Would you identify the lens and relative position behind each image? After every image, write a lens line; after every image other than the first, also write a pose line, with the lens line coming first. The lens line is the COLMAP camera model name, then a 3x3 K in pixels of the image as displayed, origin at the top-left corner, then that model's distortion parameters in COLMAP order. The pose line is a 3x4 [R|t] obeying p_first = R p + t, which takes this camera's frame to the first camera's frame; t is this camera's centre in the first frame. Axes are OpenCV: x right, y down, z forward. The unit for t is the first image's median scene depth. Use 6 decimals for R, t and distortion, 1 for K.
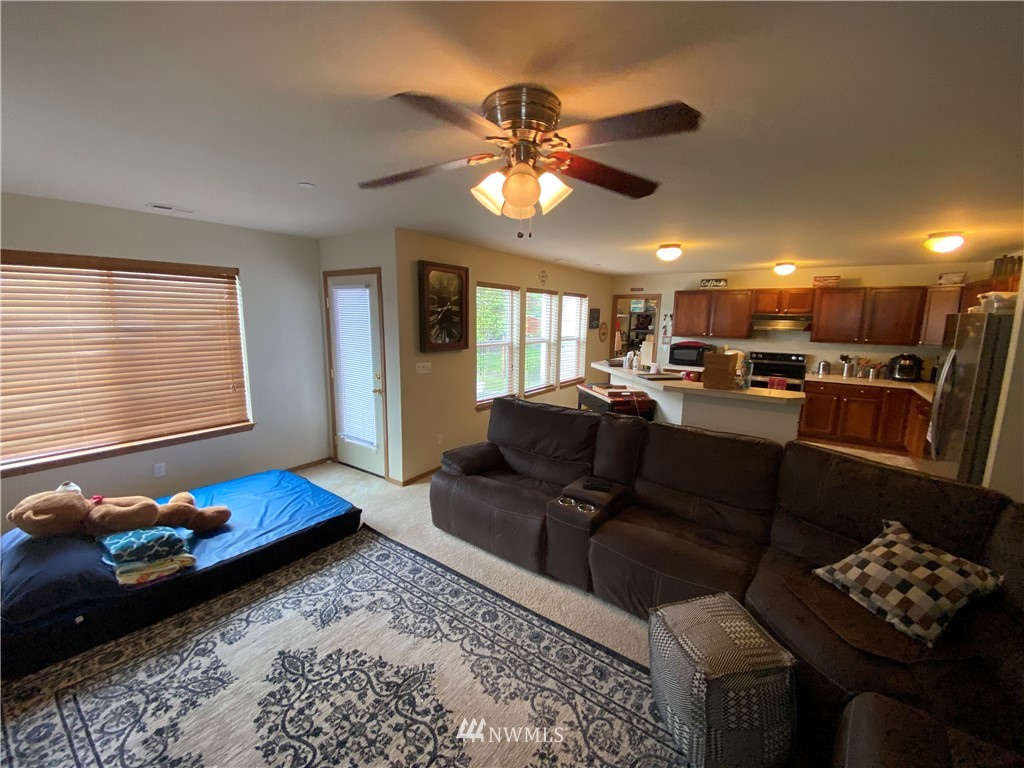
lens RADIAL K [[408.9, 0, 512.0], [0, 408.9, 384.0], [0, 0, 1]] dist [0.000865, -0.016800]
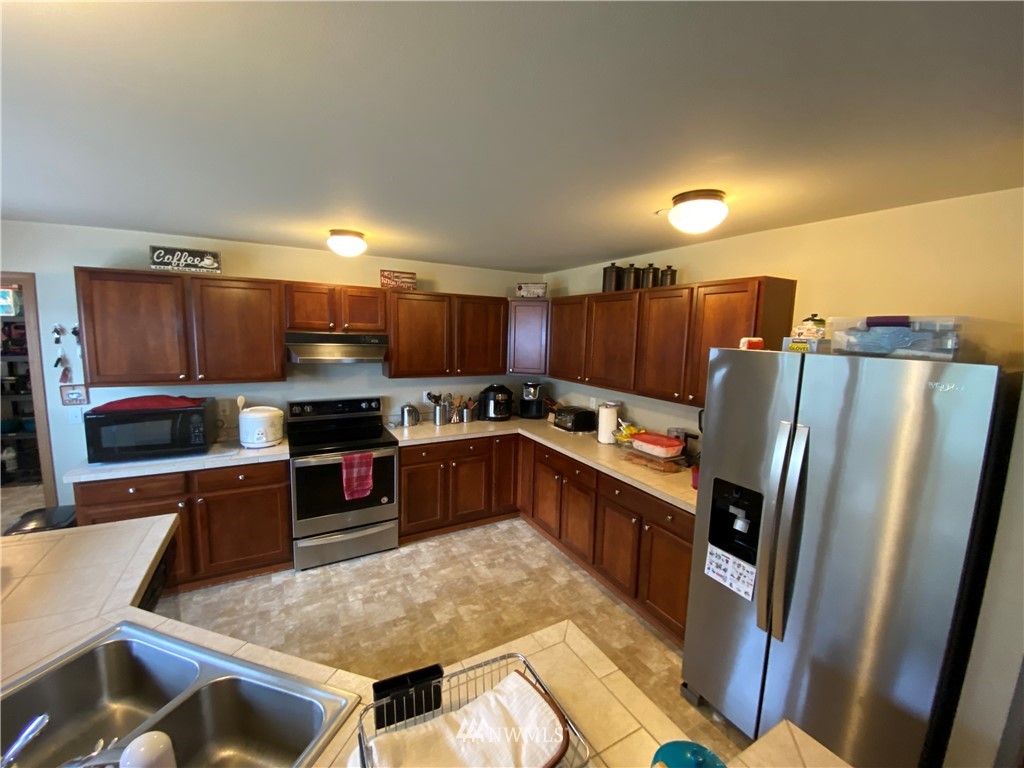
lens RADIAL K [[408.9, 0, 512.0], [0, 408.9, 384.0], [0, 0, 1]] dist [0.000865, -0.016800]
pose [[0.395691, -0.119957, 0.910516, 0.240128], [0.125749, 0.989172, 0.075672, -0.112831], [-0.909734, 0.084554, 0.406491, 0.561726]]
